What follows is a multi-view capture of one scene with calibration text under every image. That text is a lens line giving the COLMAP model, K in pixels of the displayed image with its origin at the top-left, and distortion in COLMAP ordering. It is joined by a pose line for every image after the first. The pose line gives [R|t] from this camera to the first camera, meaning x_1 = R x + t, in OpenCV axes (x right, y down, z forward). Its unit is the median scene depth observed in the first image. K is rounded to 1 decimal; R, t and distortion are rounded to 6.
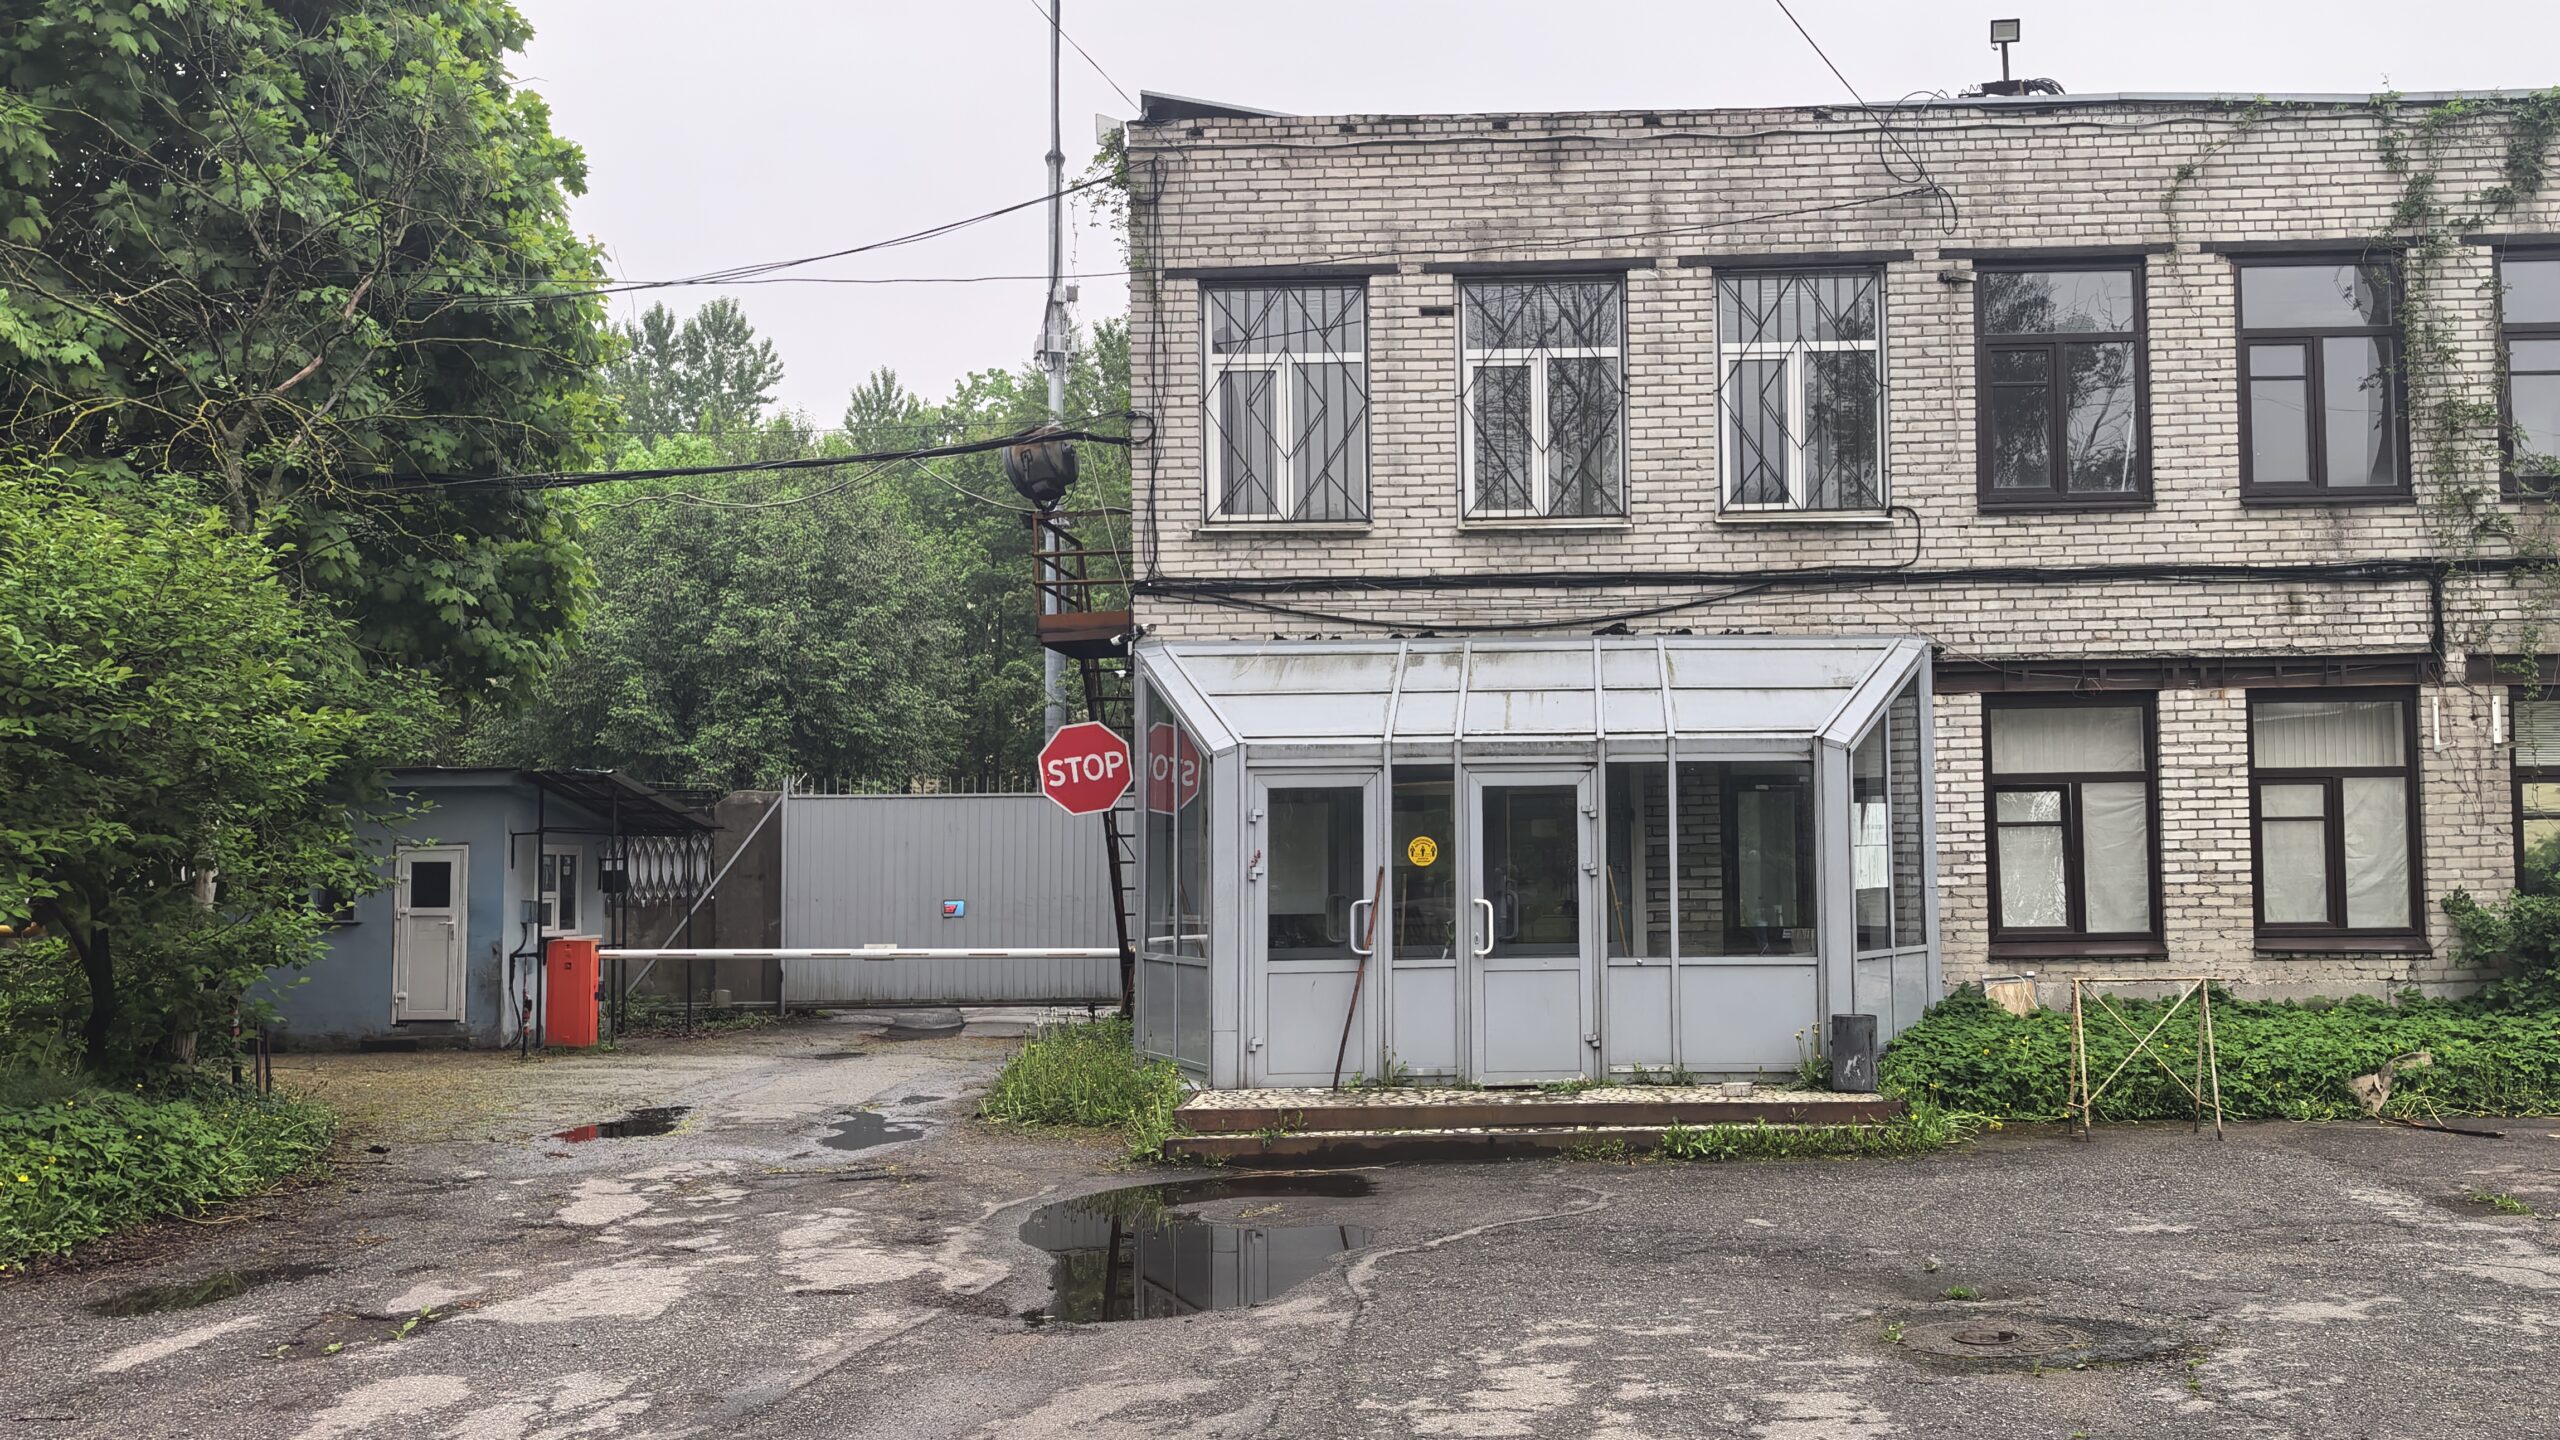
lens RADIAL K [[2230.3, 0, 1553.2], [0, 2230.3, 712.6], [0, 0, 1]] dist [0.136118, -0.345336]
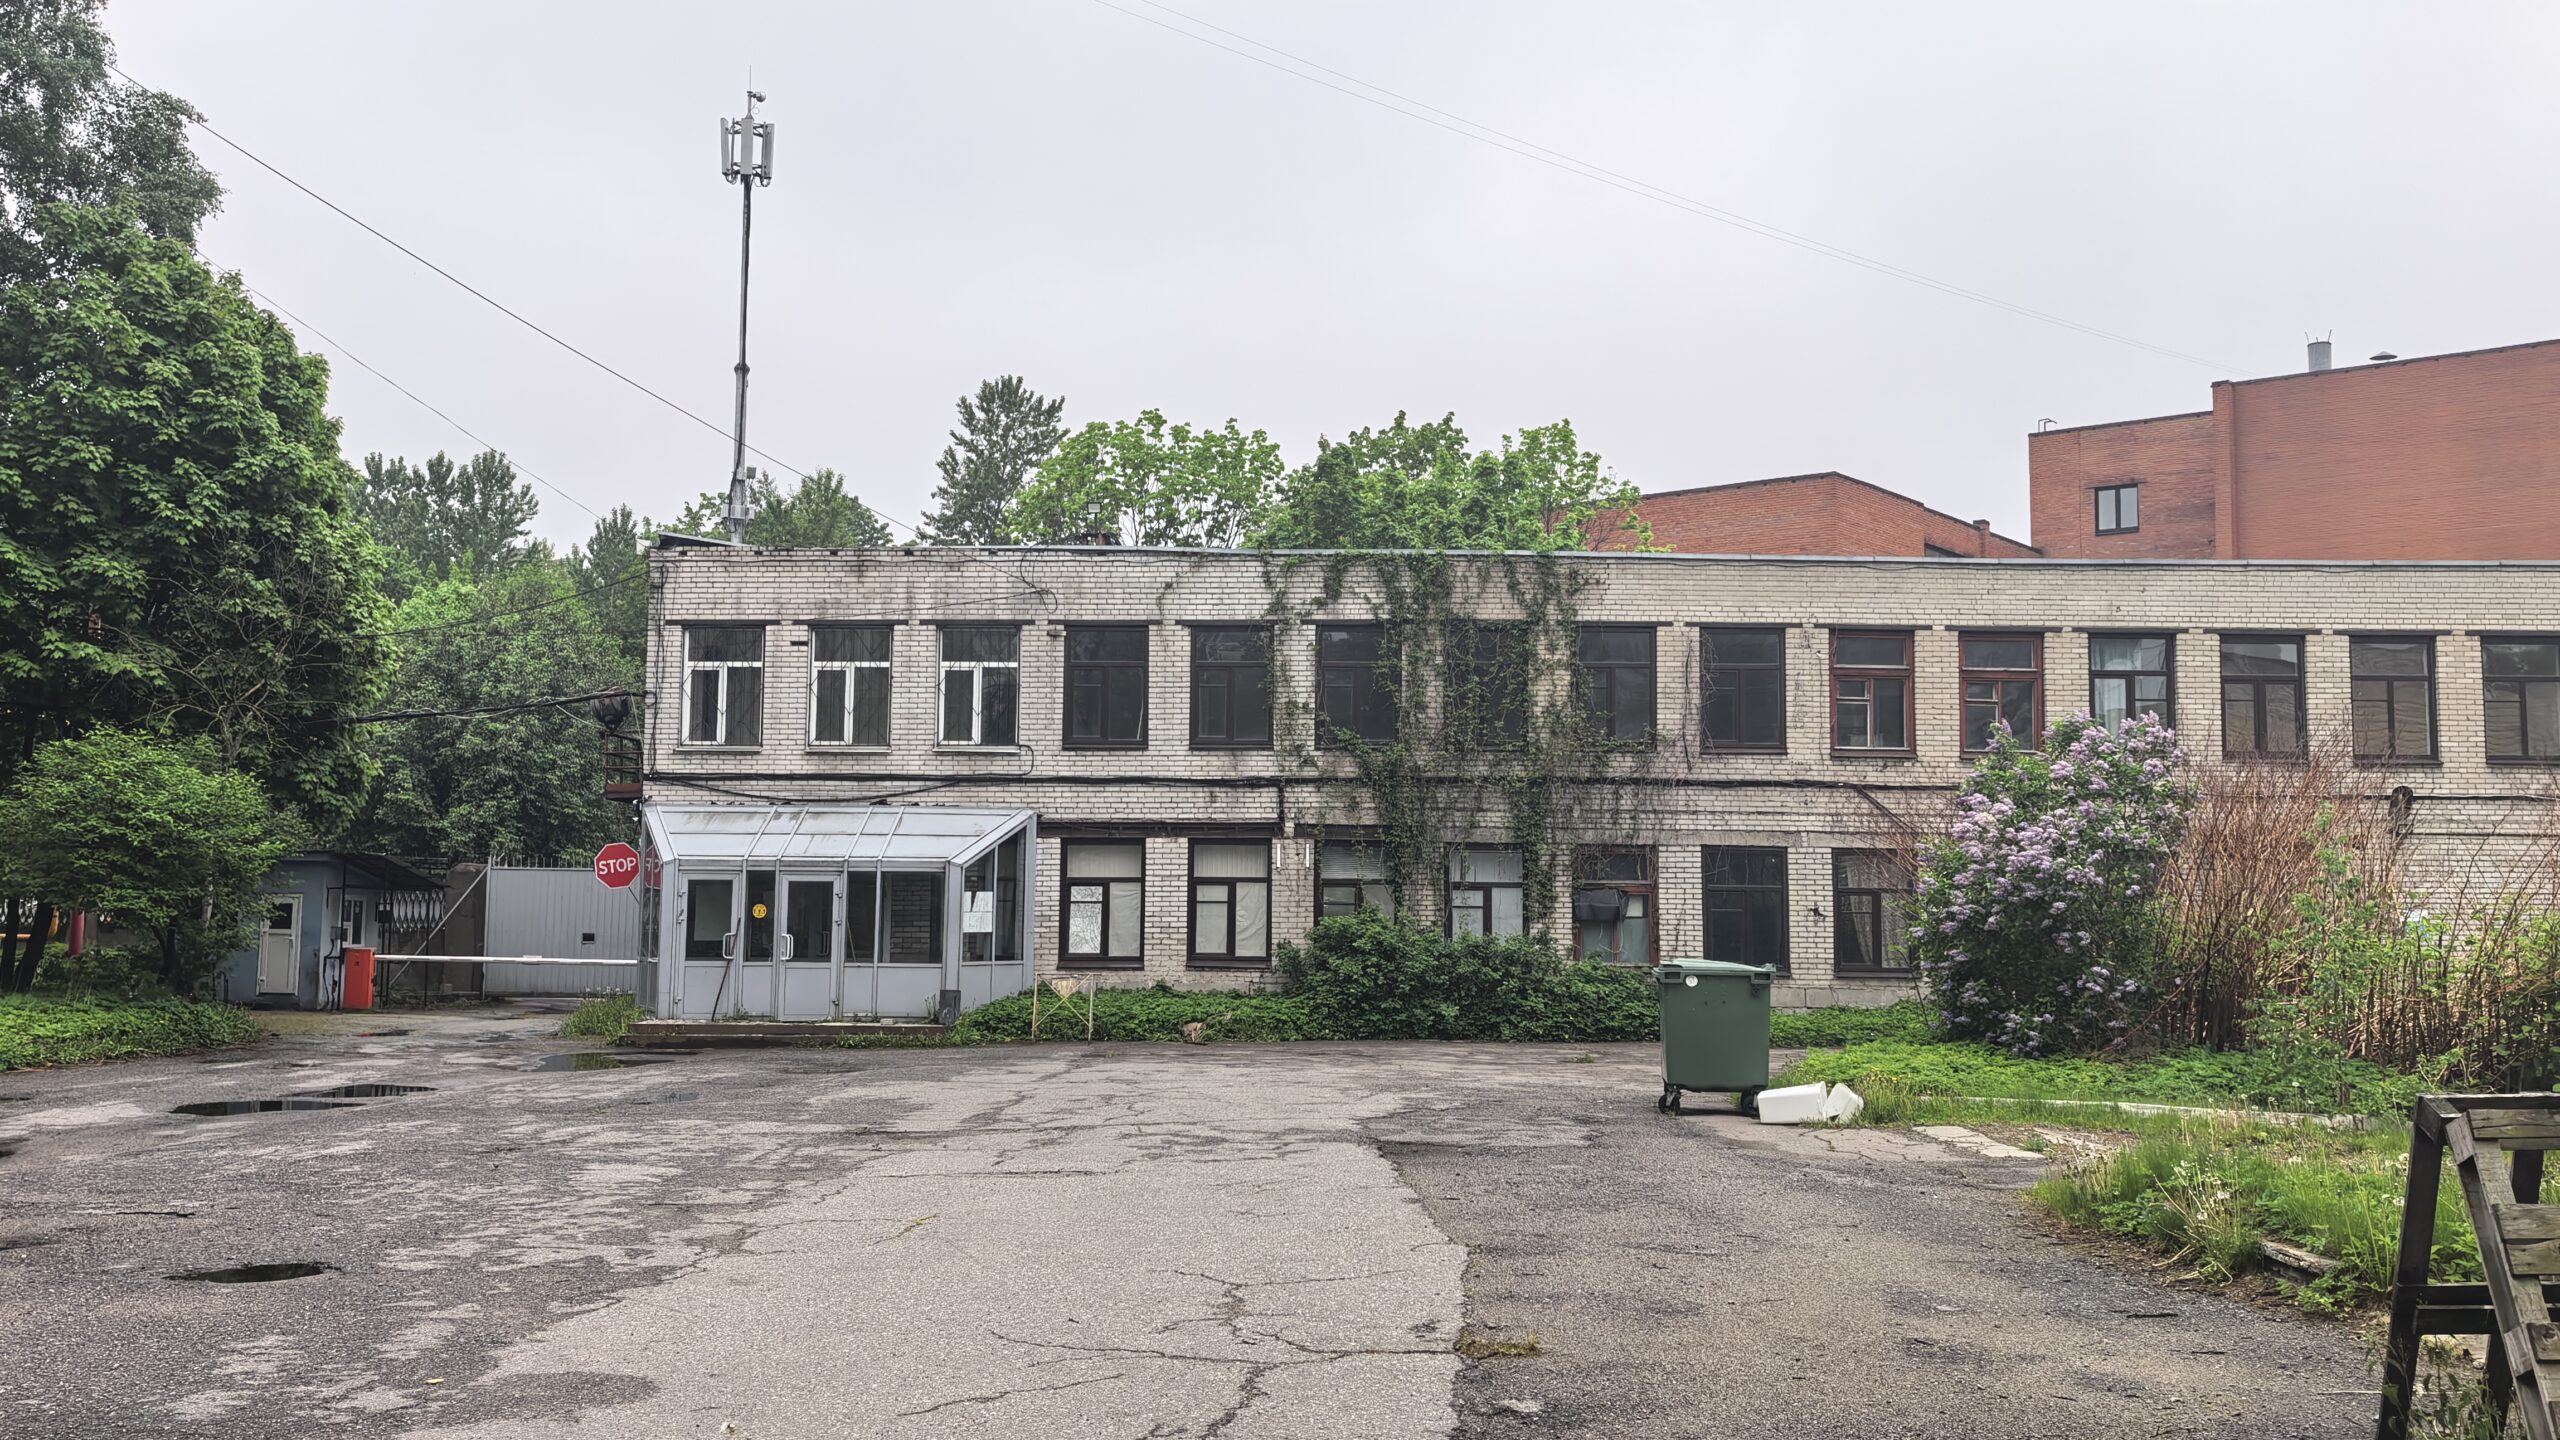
lens RADIAL K [[2245.9, 0, 1344.8], [0, 2245.9, 704.0], [0, 0, 1]] dist [0.094835, -0.230045]
pose [[0.999761, 0.021822, 0.001635, 0.443001], [-0.021767, 0.999356, -0.028516, -0.077420], [-0.002256, 0.028473, 0.999592, -1.049597]]
